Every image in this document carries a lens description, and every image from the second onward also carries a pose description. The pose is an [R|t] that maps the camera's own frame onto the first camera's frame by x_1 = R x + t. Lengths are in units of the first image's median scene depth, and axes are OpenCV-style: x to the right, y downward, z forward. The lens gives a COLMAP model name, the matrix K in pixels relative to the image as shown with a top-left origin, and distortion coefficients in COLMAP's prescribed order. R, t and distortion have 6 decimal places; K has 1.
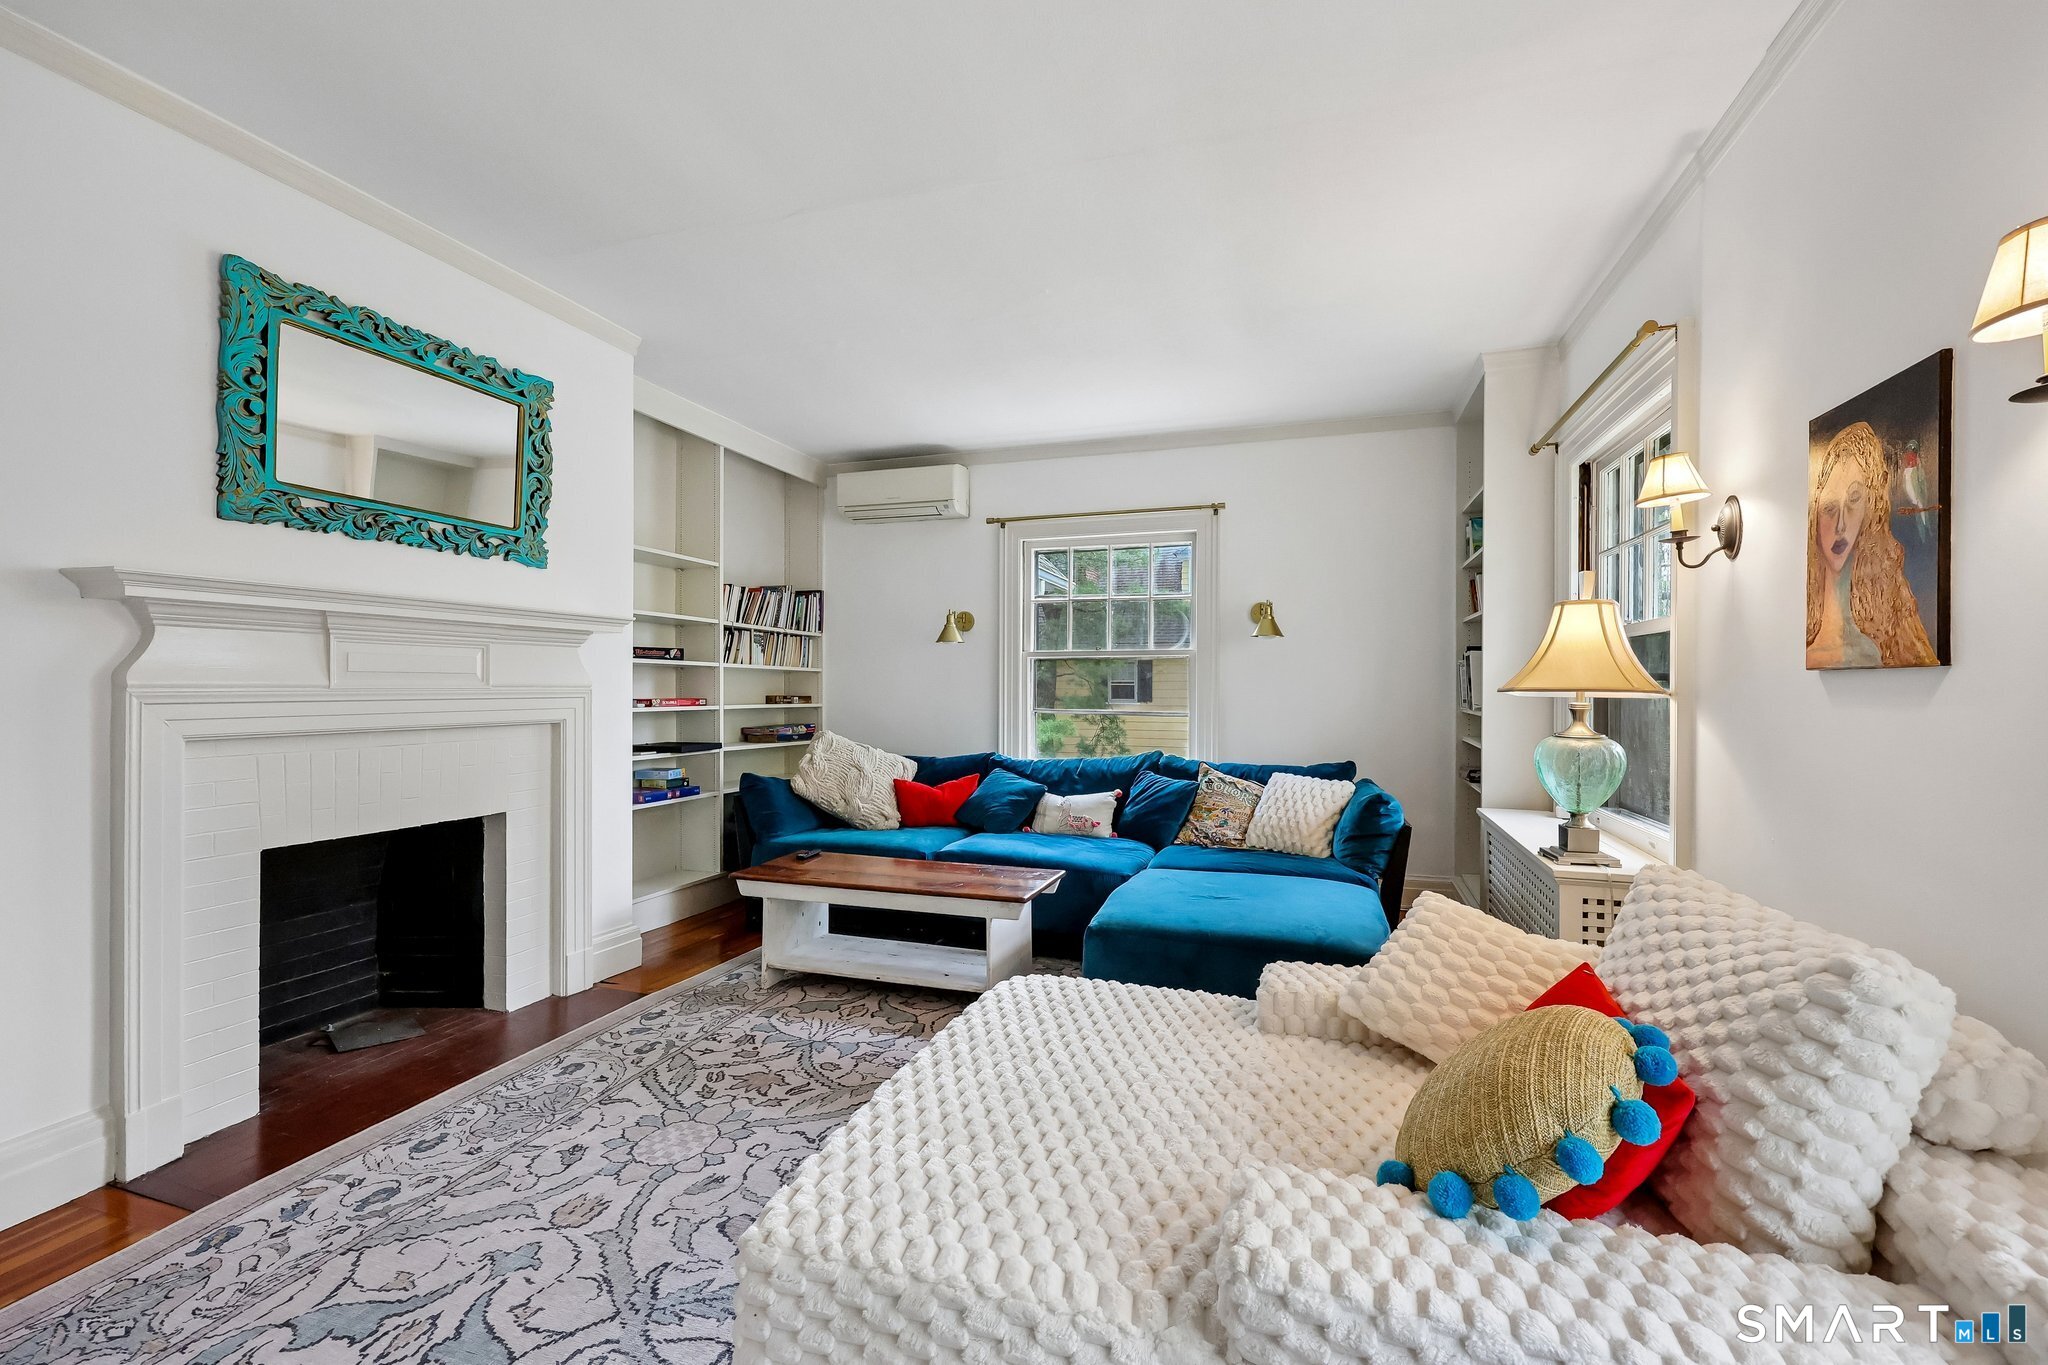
lens RADIAL K [[883.7, 0, 1026.9], [0, 883.7, 683.3], [0, 0, 1]] dist [0.002238, 0.000394]
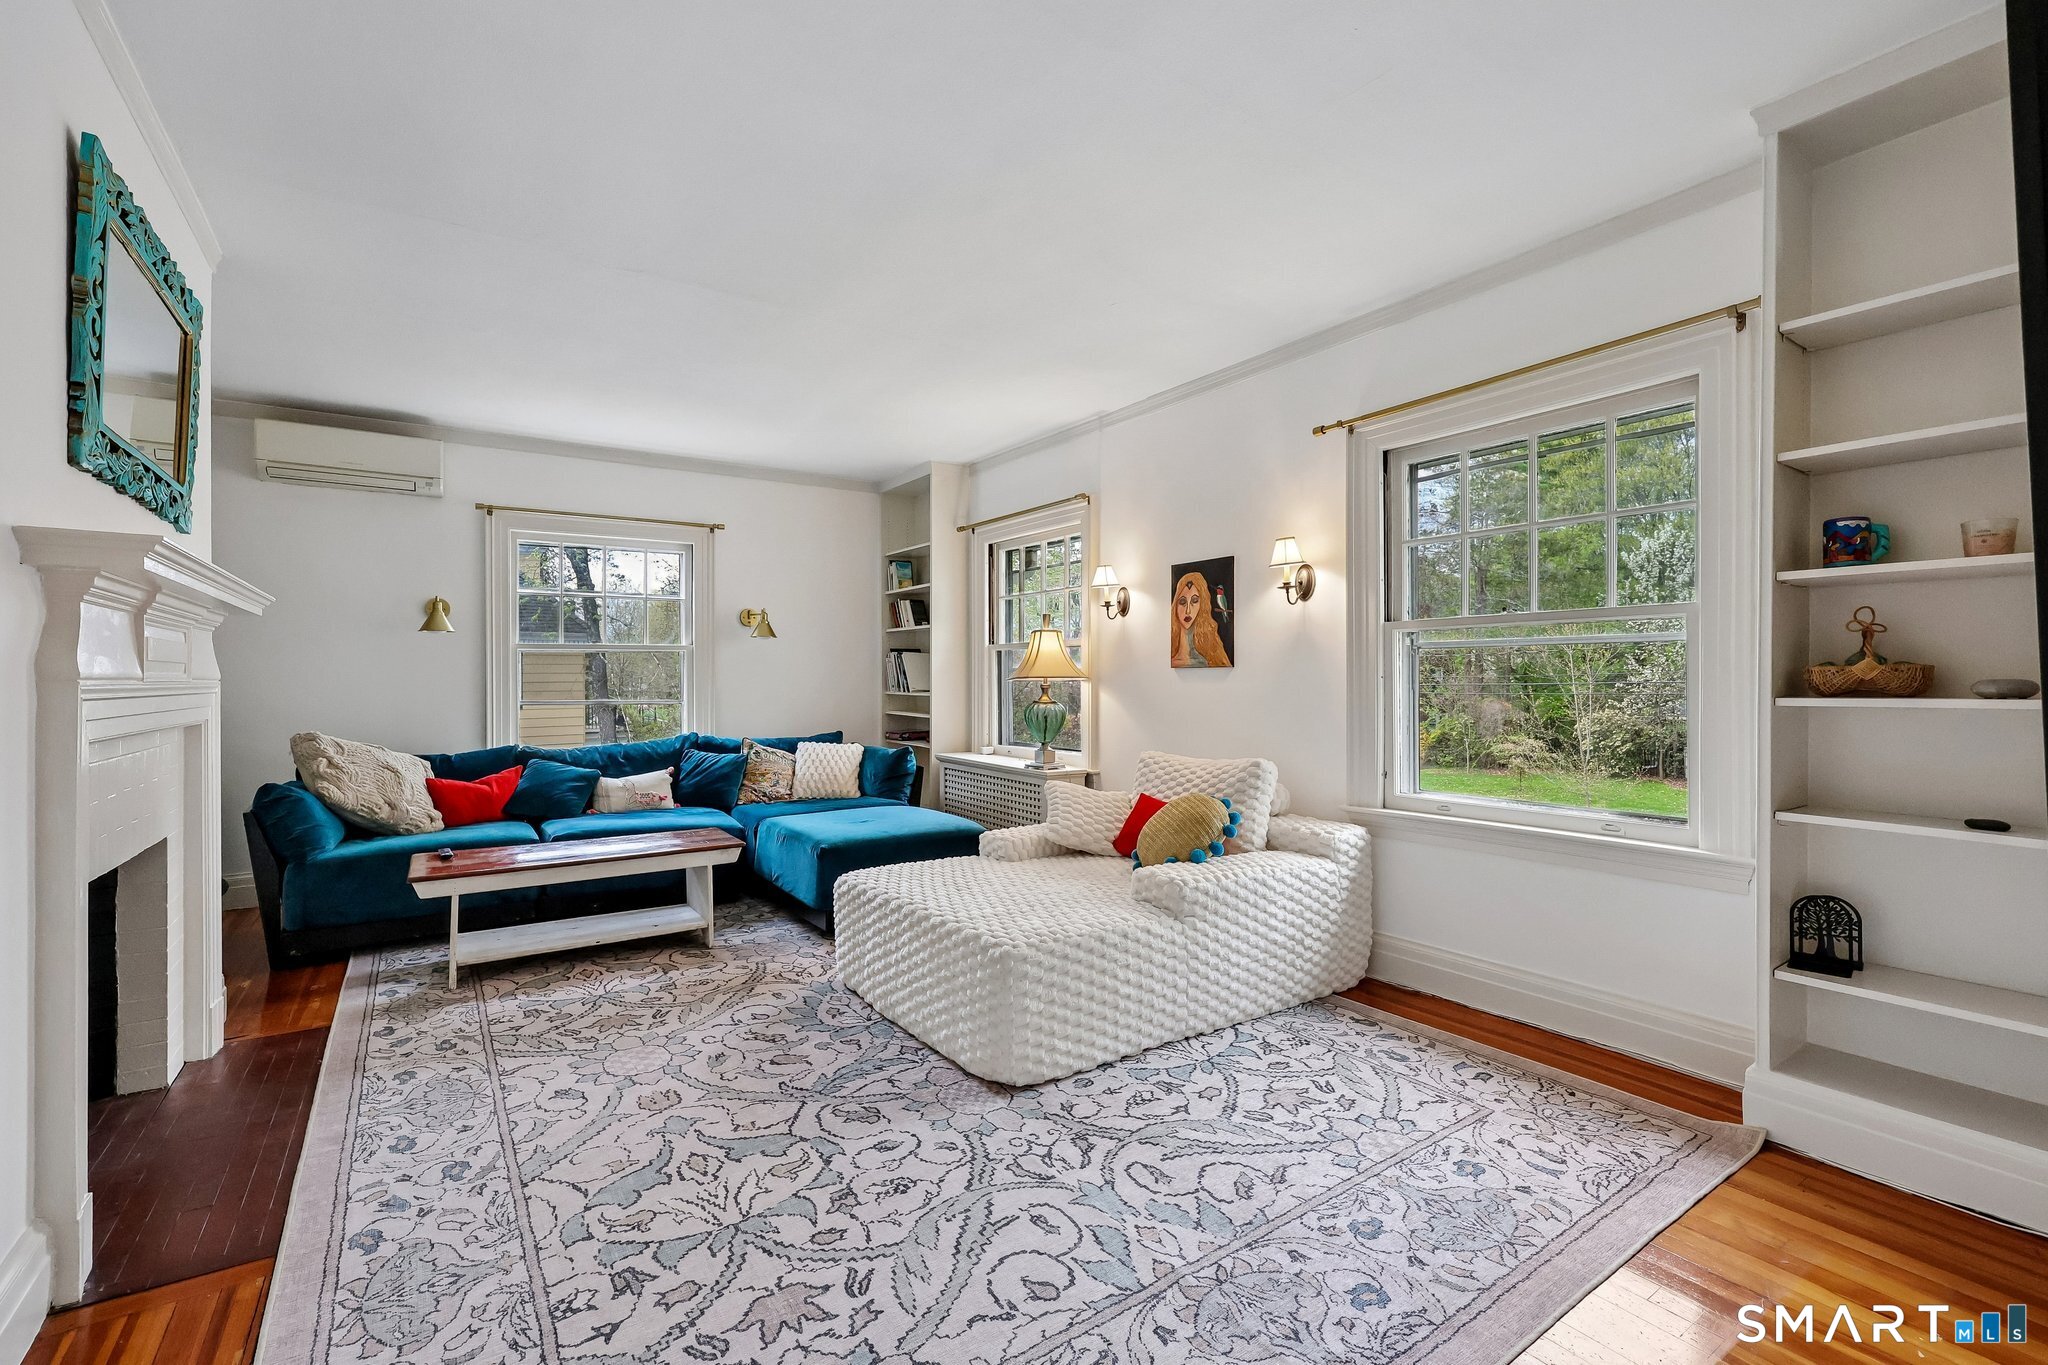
lens RADIAL K [[883.7, 0, 1027.4], [0, 883.7, 678.0], [0, 0, 1]] dist [0.002238, 0.000394]
pose [[0.618703, -0.005518, 0.785606, -0.701491], [0.002895, 0.999985, 0.004744, -0.000141], [-0.785620, -0.000660, 0.618709, -0.104705]]
